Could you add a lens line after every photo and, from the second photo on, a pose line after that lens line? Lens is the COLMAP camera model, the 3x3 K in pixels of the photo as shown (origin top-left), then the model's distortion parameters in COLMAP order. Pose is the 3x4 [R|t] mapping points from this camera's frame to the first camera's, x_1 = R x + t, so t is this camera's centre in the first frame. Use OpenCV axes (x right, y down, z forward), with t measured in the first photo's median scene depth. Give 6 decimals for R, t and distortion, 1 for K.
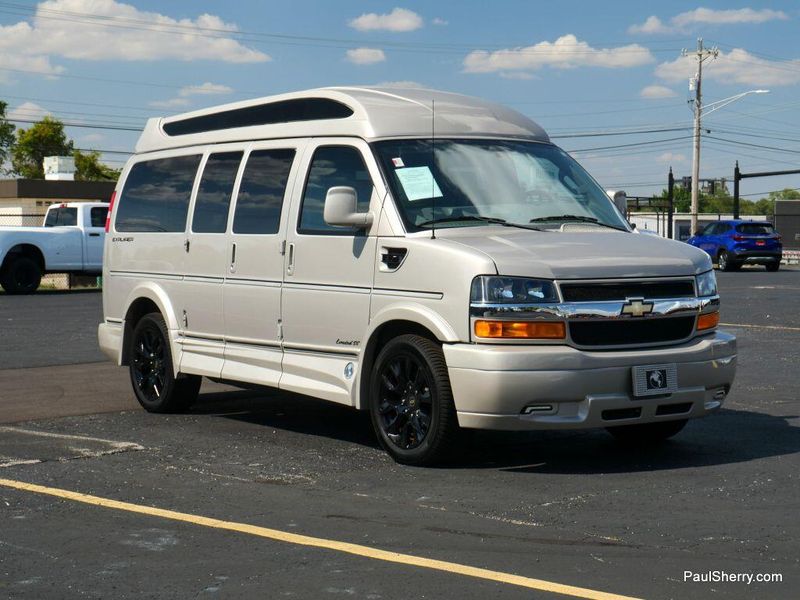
lens RADIAL K [[1563.6, 0, 400.0], [0, 1563.6, 300.0], [0, 0, 1]] dist [0.010681, 0.238165]
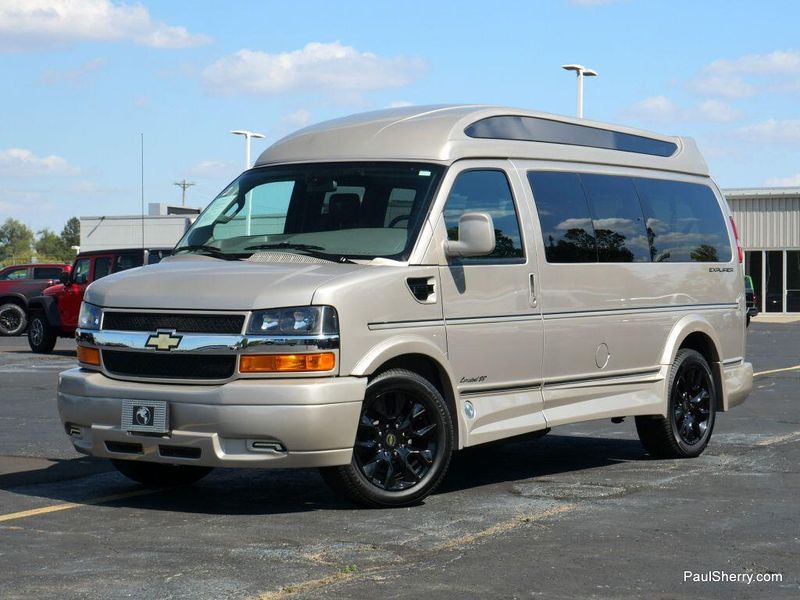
lens RADIAL K [[1922.9, 0, 400.3], [0, 1922.9, 275.2], [0, 0, 1]] dist [-0.050562, -0.075203]
pose [[0.350308, 0.012844, -0.936547, 1.310384], [-0.048197, 0.998828, -0.004329, -0.037101], [0.935394, 0.046655, 0.350517, 0.731715]]
